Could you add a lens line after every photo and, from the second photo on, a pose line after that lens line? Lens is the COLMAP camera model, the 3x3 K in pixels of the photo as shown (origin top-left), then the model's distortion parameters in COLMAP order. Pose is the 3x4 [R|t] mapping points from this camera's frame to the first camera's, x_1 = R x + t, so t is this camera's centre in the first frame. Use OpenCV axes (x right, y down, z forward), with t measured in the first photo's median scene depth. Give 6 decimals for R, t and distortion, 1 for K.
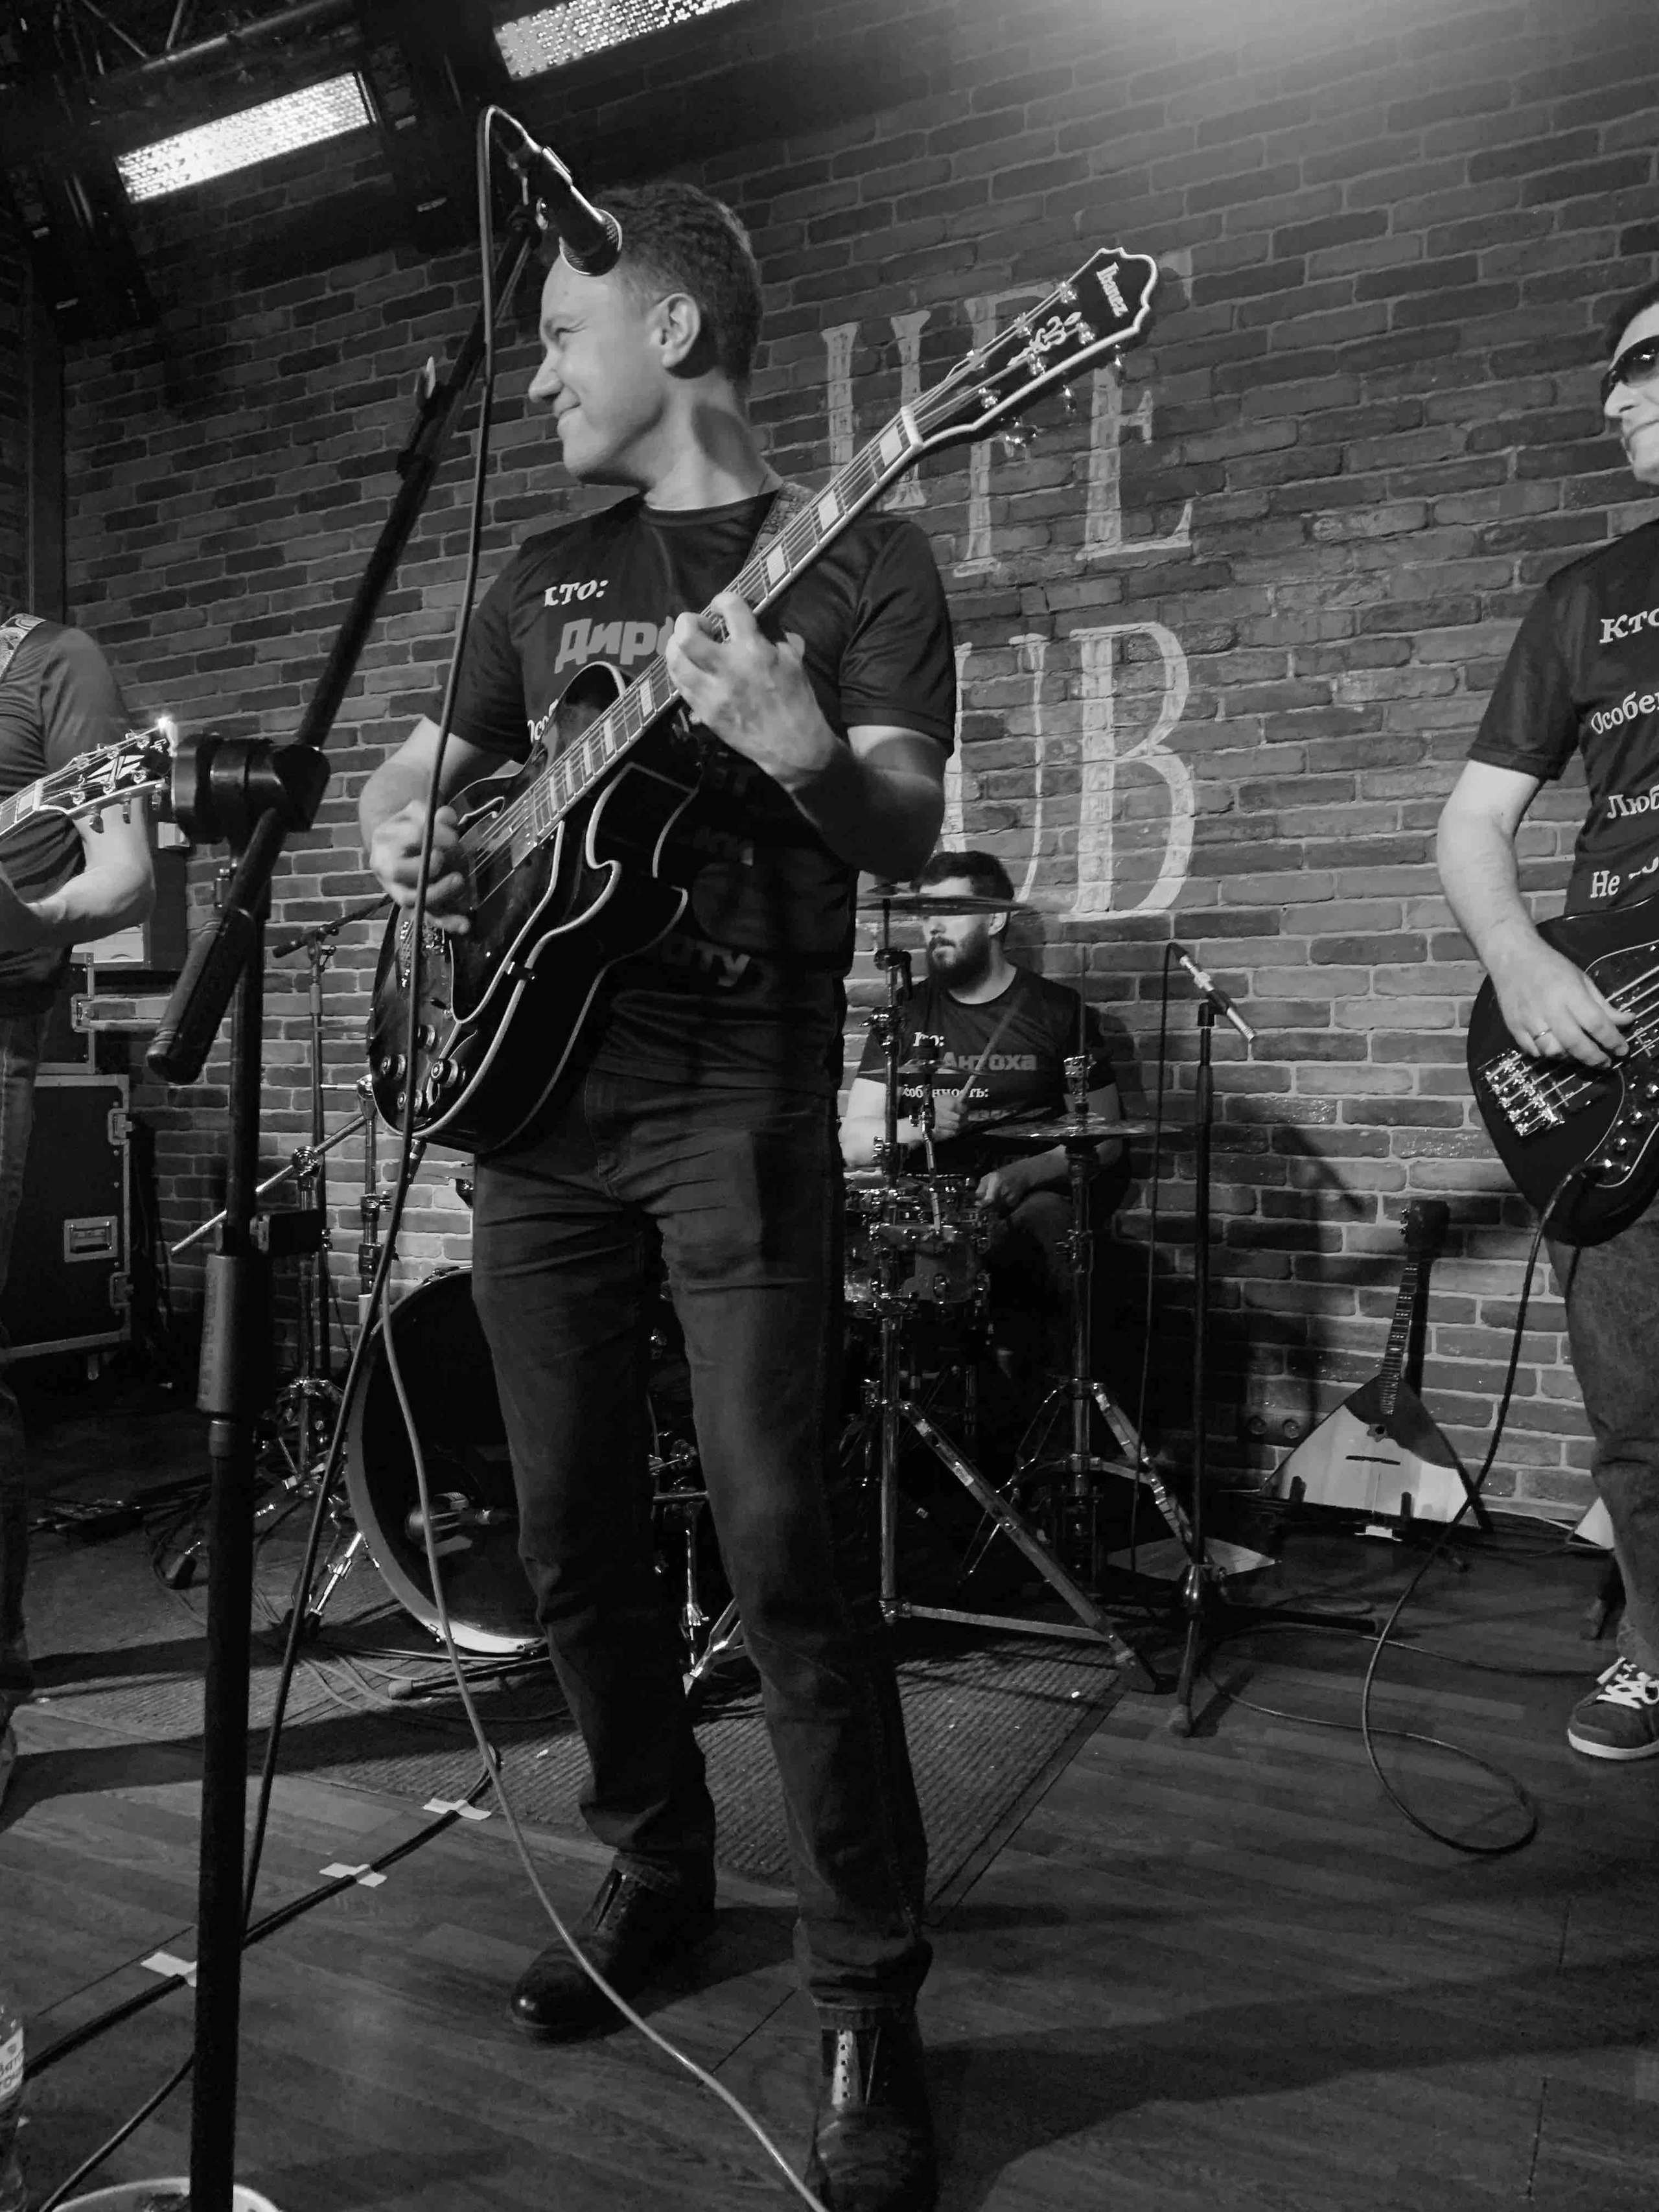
lens RADIAL K [[1670.8, 0, 836.0], [0, 1670.8, 1116.6], [0, 0, 1]] dist [0.038532, -0.043864]
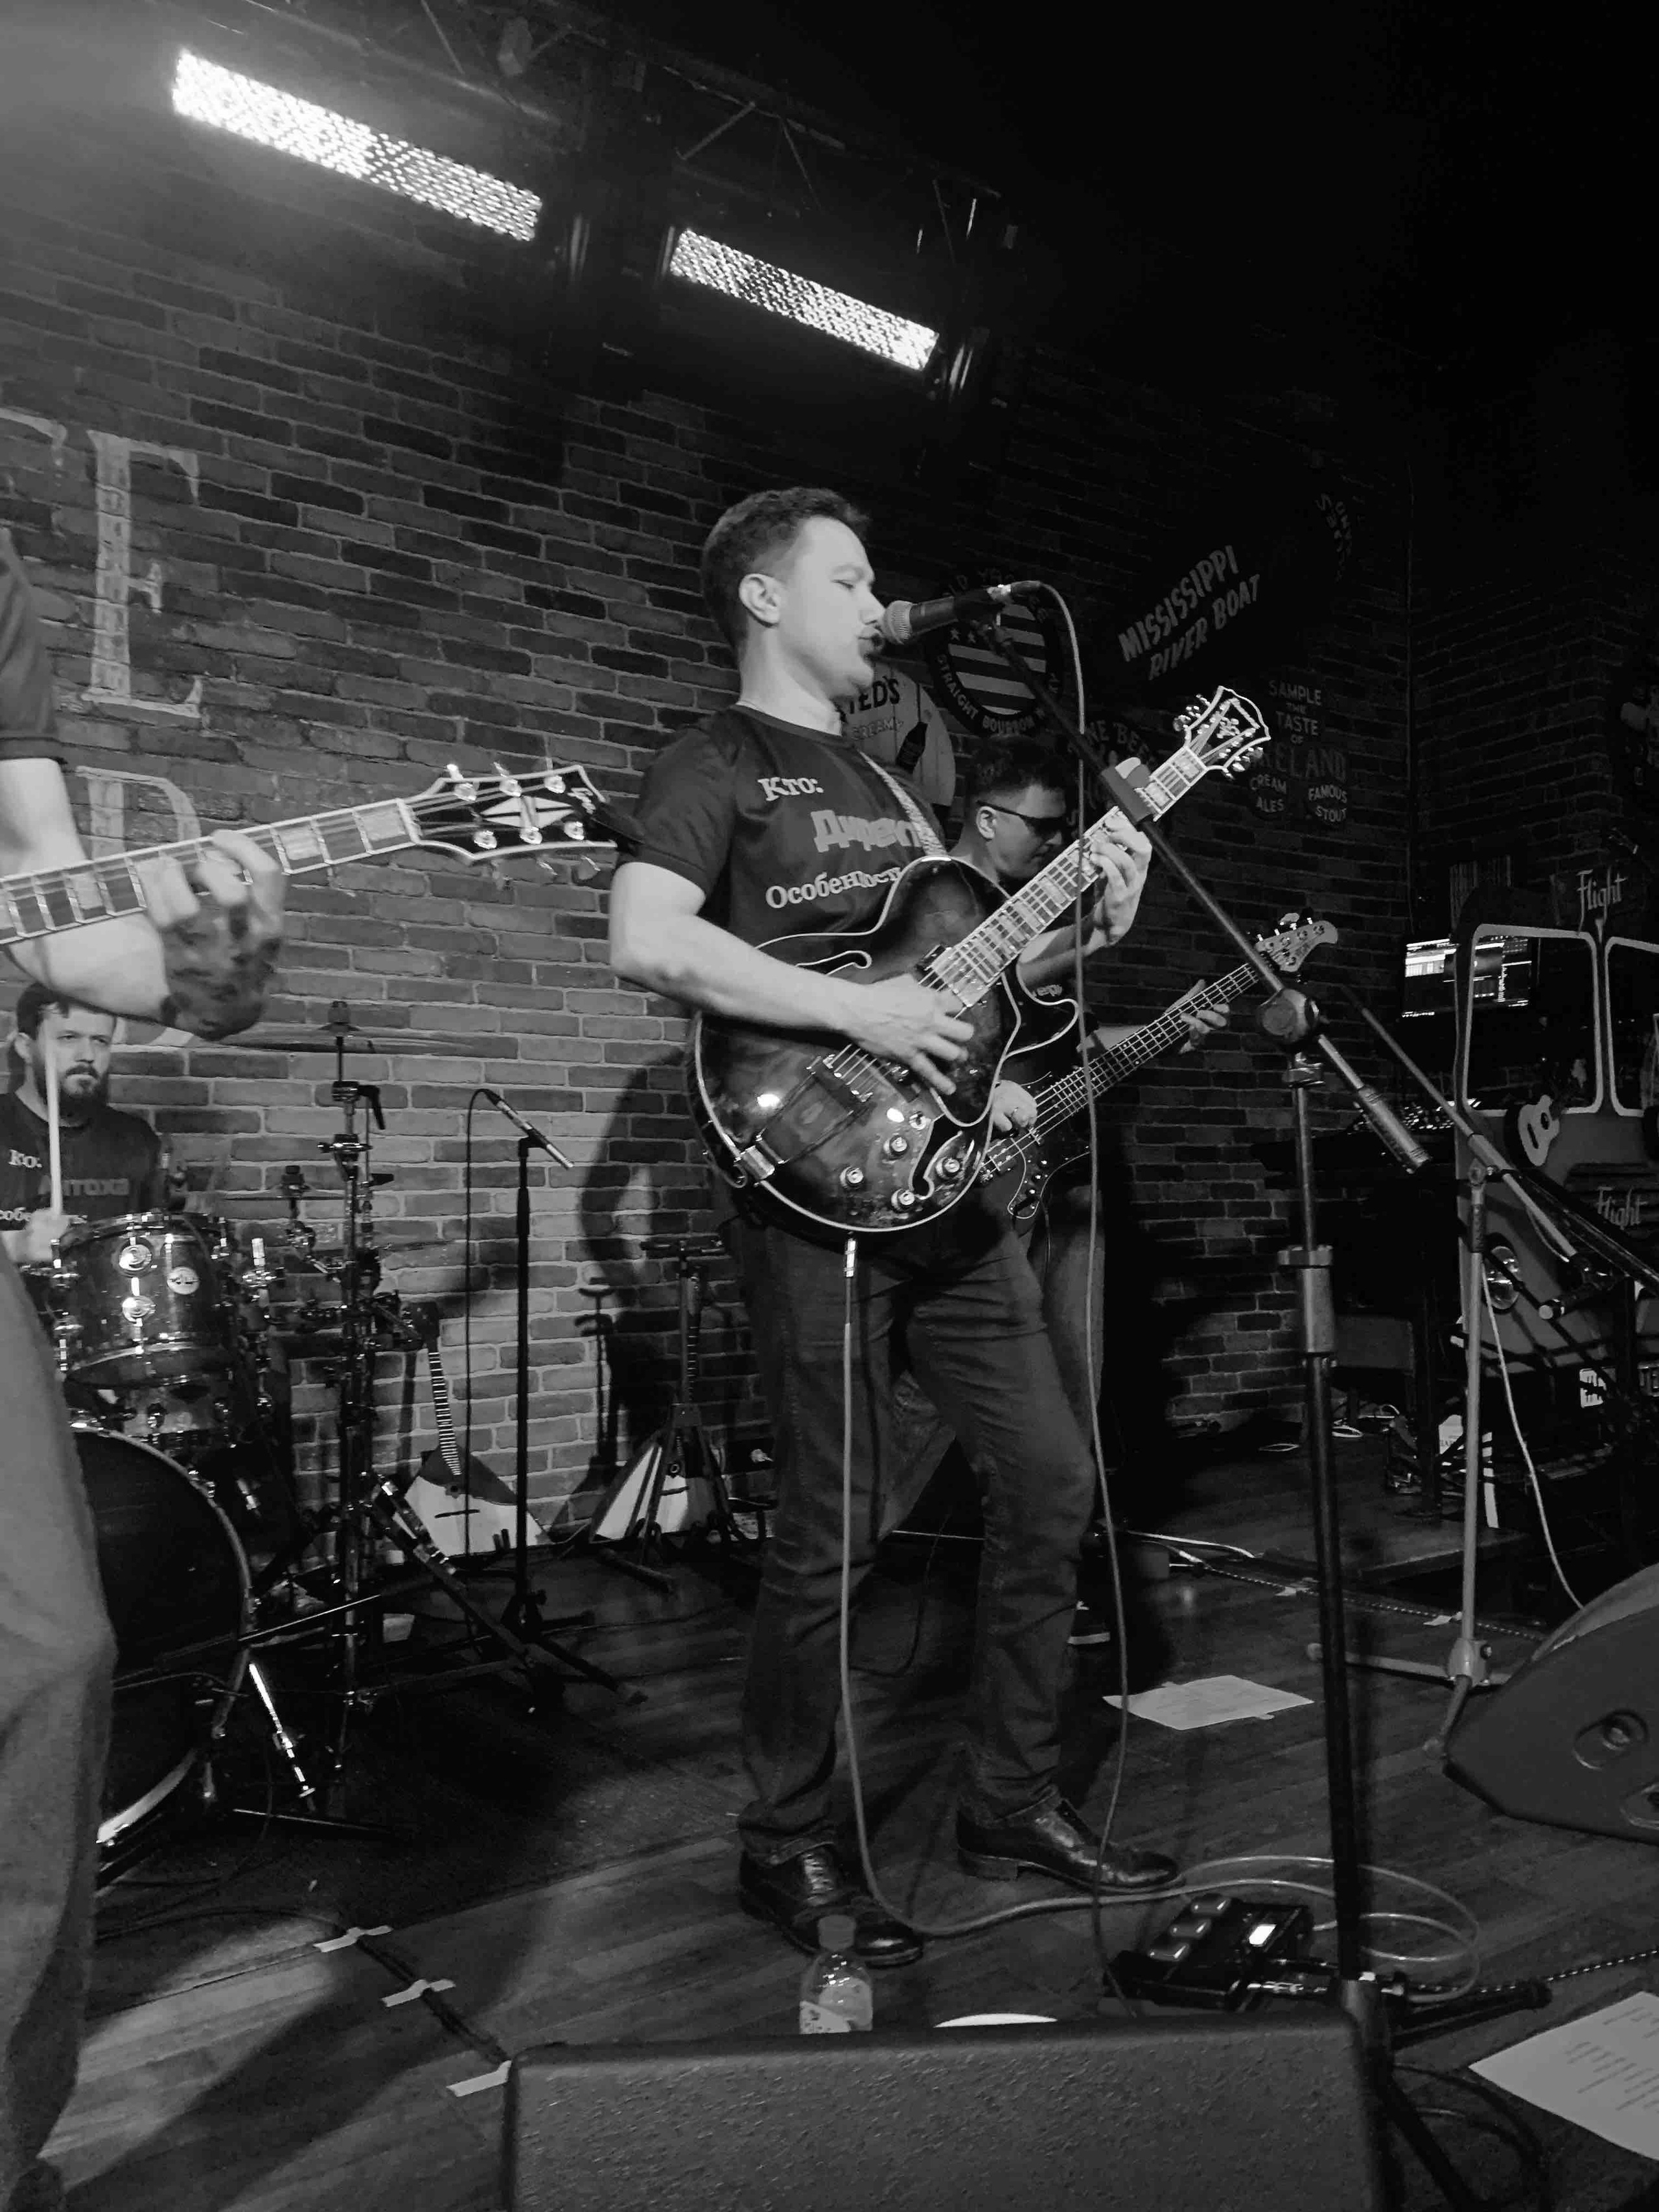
lens RADIAL K [[1670.8, 0, 836.0], [0, 1670.8, 1116.6], [0, 0, 1]] dist [0.038532, -0.043864]
pose [[0.489260, 0.029565, 0.871637, -0.527972], [0.030992, 0.998205, -0.051255, -0.012568], [-0.871587, 0.052091, 0.487465, 0.120295]]
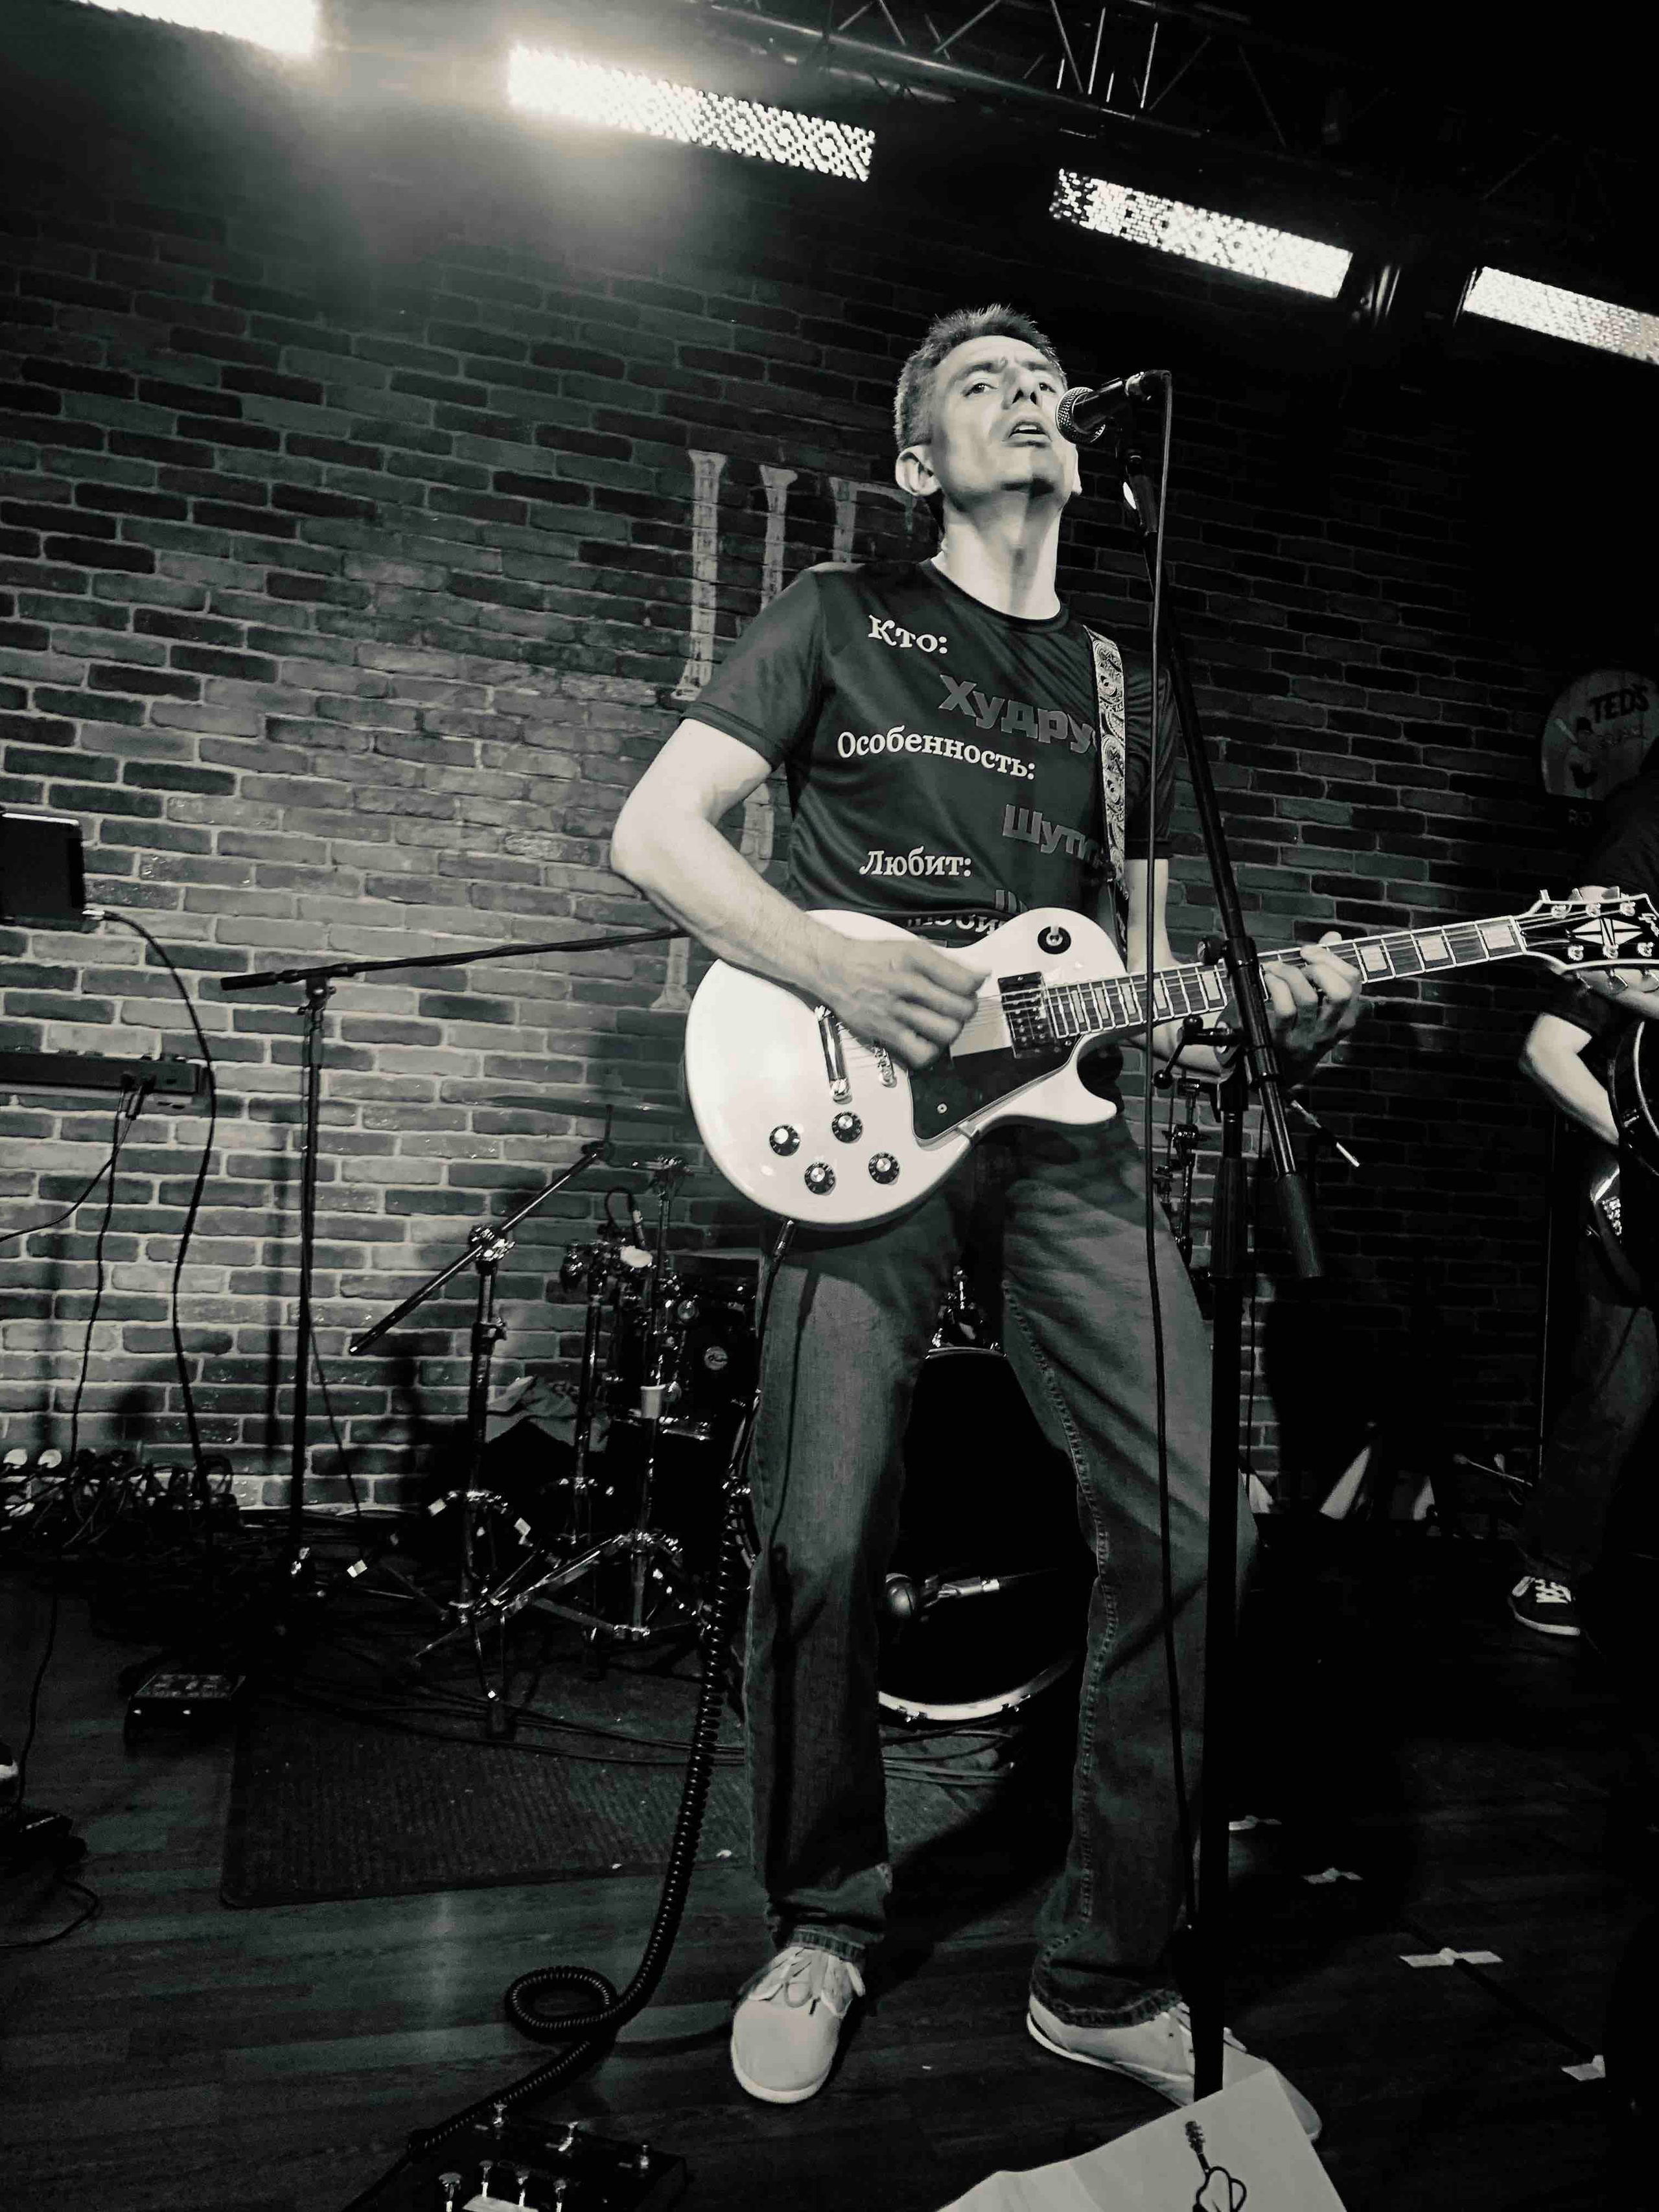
lens RADIAL K [[1656.2, 0, 837.4], [0, 1656.2, 1096.1], [0, 0, 1]] dist [0.072467, -0.121048]
pose [[0.731787, 0.064786, 0.678447, -0.693173], [-0.044330, 0.997888, -0.047475, -0.016702], [-0.680090, 0.004666, 0.733114, 0.184103]]
